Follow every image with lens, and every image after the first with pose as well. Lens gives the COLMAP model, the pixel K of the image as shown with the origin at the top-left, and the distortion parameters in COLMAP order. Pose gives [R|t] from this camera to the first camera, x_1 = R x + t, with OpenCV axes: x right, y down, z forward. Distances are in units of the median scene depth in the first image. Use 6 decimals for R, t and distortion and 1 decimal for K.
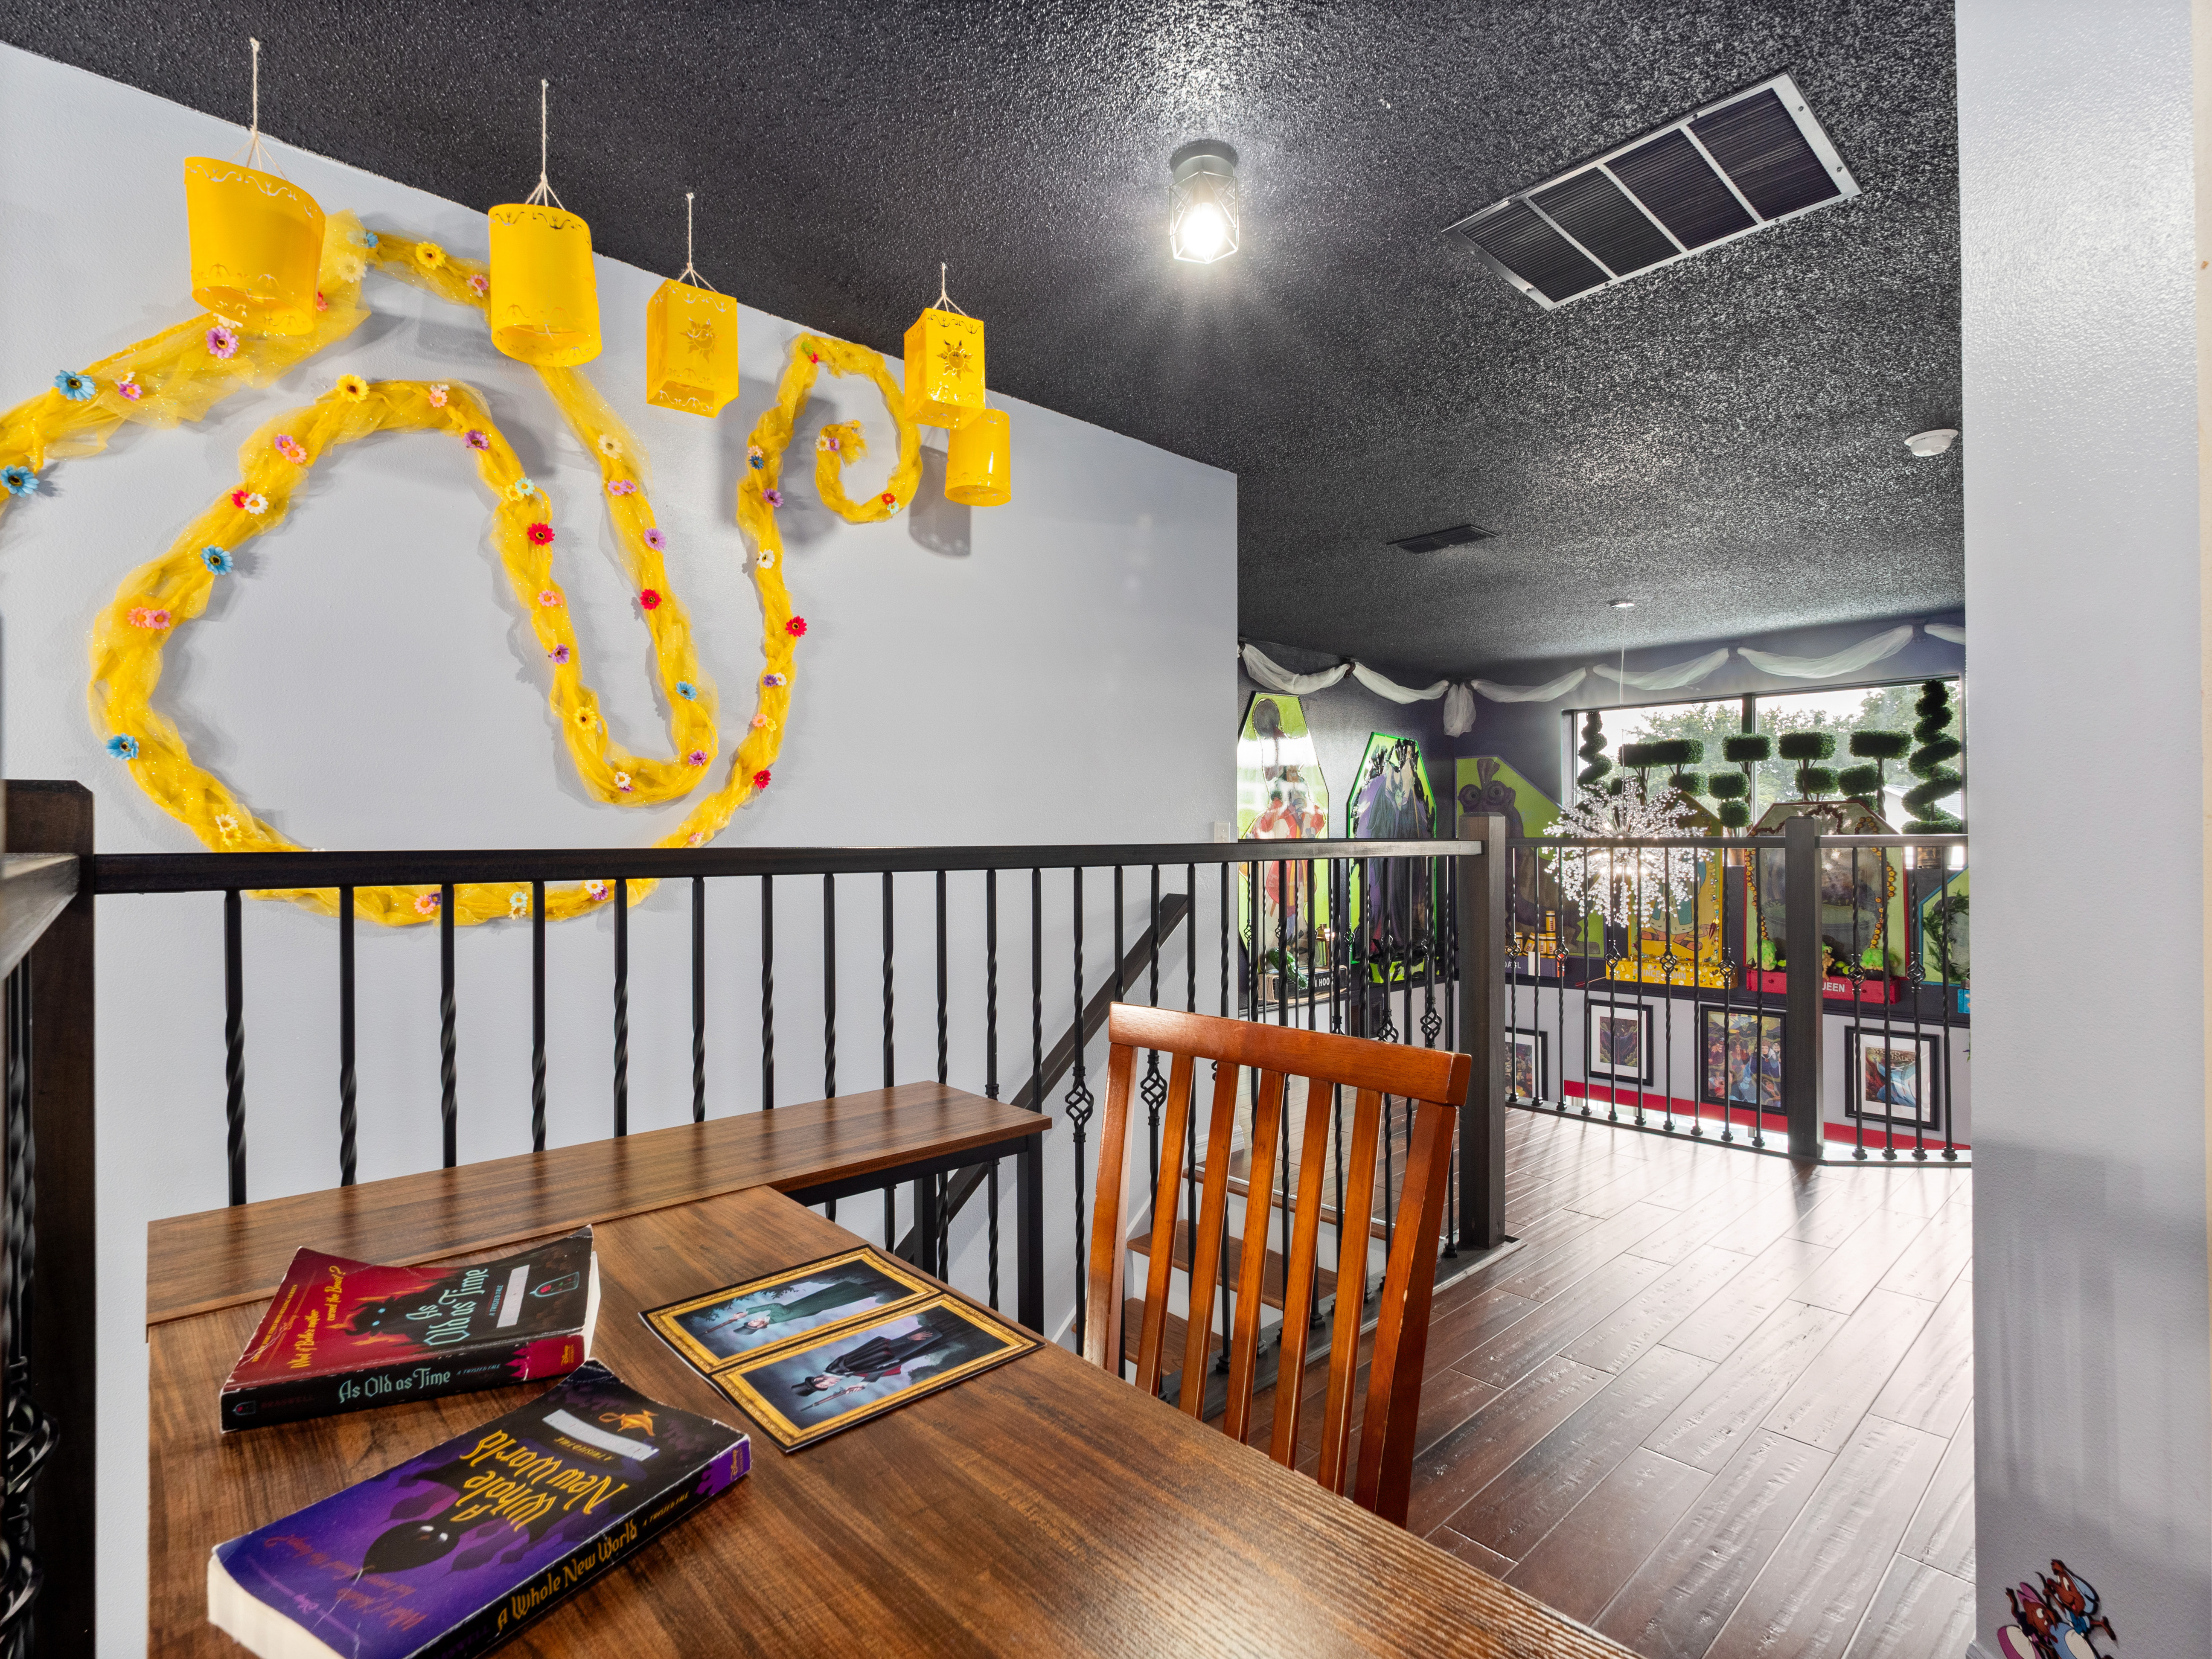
lens RADIAL K [[1067.0, 0, 1106.0], [0, 1067.0, 838.6], [0, 0, 1]] dist [0.001973, -0.003084]
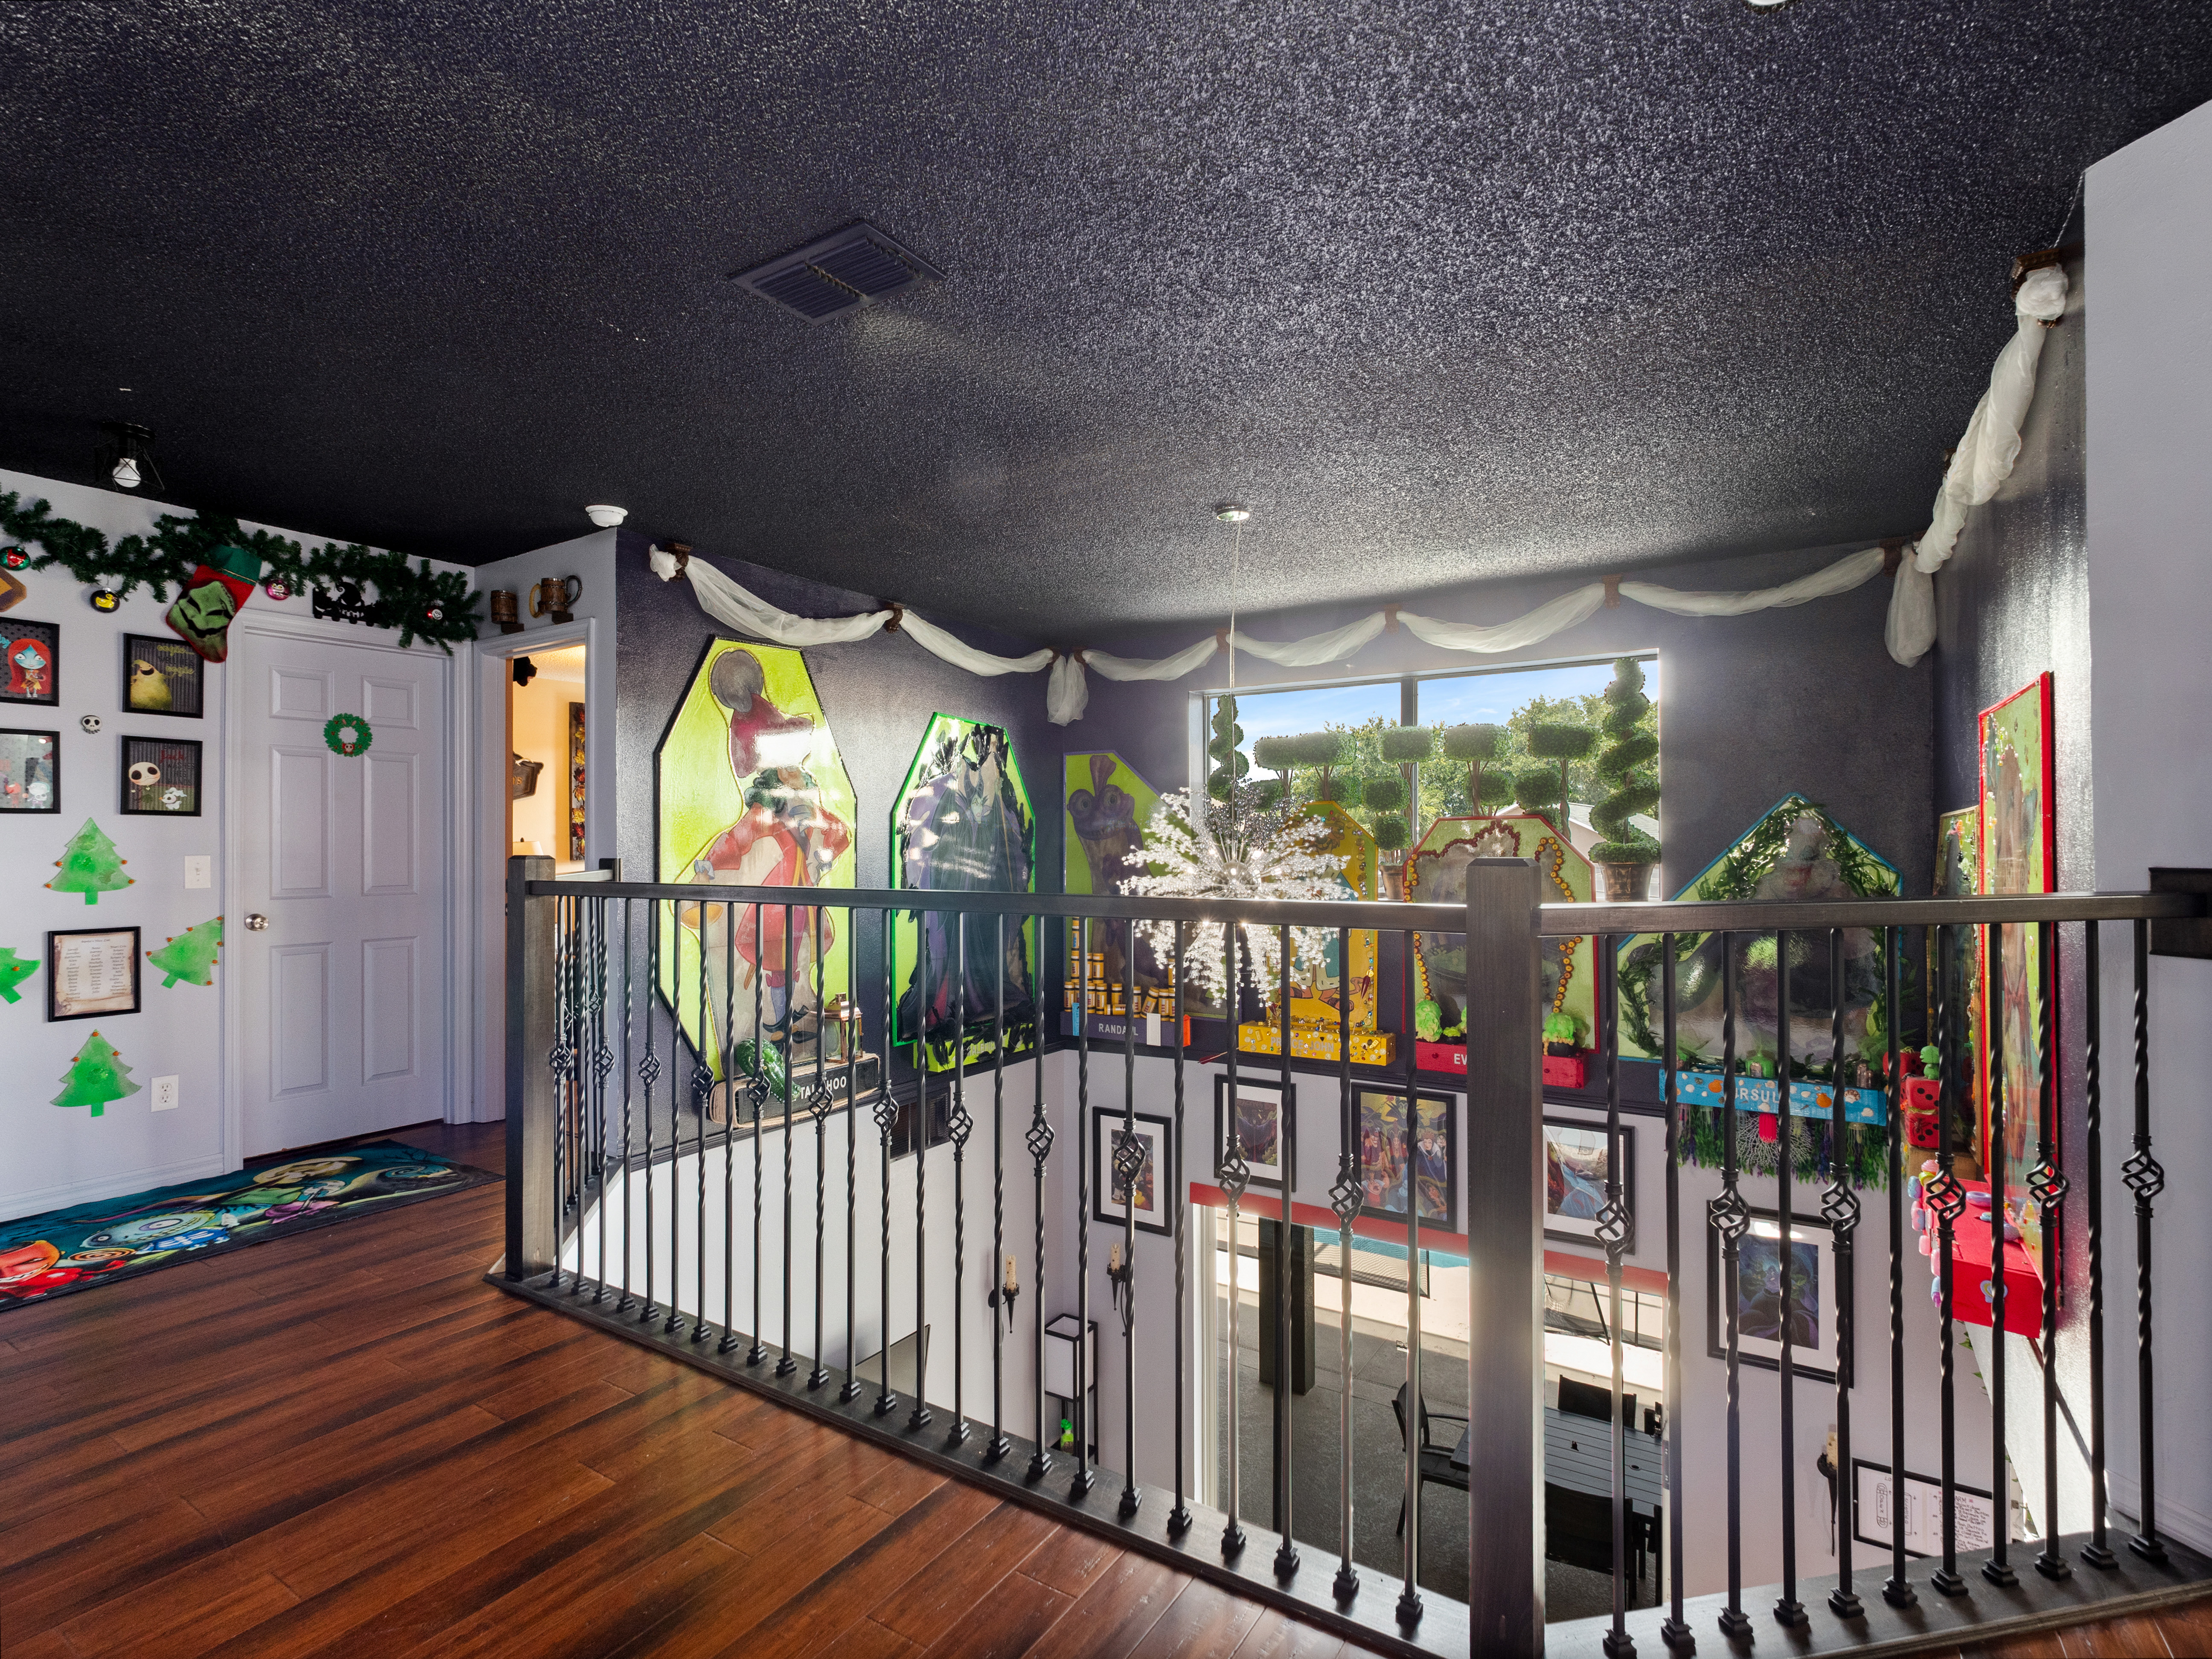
lens RADIAL K [[1067.0, 0, 1094.6], [0, 1067.0, 843.6], [0, 0, 1]] dist [0.001973, -0.003084]
pose [[0.968980, 0.001853, 0.247133, 0.187350], [-0.001478, 0.999997, -0.001703, -0.012197], [-0.247136, 0.001285, 0.968980, 0.303100]]
